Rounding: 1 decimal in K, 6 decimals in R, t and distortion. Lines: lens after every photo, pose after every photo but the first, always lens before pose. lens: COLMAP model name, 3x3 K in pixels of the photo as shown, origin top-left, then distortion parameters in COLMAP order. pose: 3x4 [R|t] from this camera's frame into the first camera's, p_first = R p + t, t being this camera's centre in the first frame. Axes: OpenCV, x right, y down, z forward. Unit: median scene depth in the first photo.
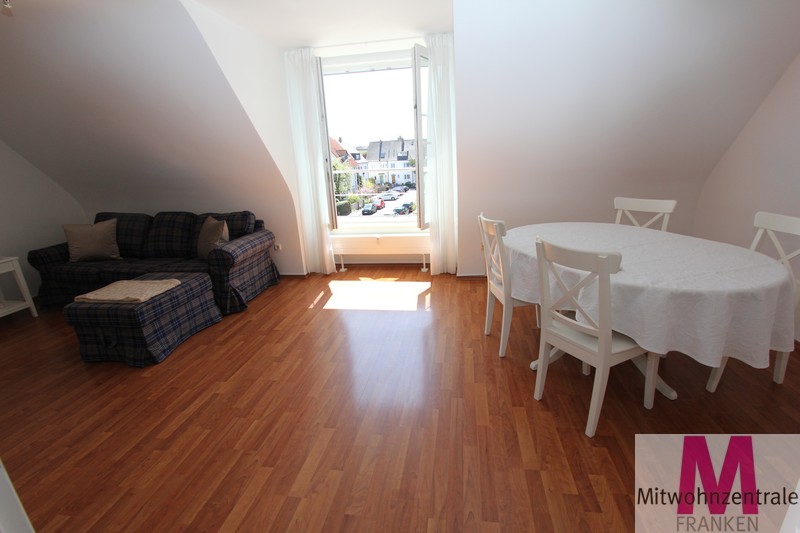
lens RADIAL K [[365.9, 0, 404.2], [0, 365.9, 269.1], [0, 0, 1]] dist [-0.014370, 0.000195]
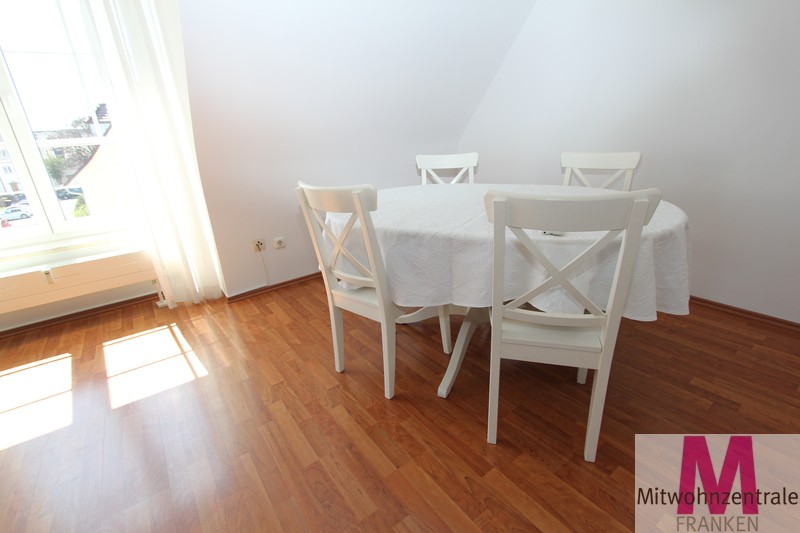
lens RADIAL K [[365.9, 0, 404.2], [0, 365.9, 269.1], [0, 0, 1]] dist [-0.014370, 0.000195]
pose [[0.704083, -0.245028, 0.666505, -0.100747], [0.232270, 0.966420, 0.109921, -0.050665], [-0.671057, 0.077416, 0.737353, 0.528292]]
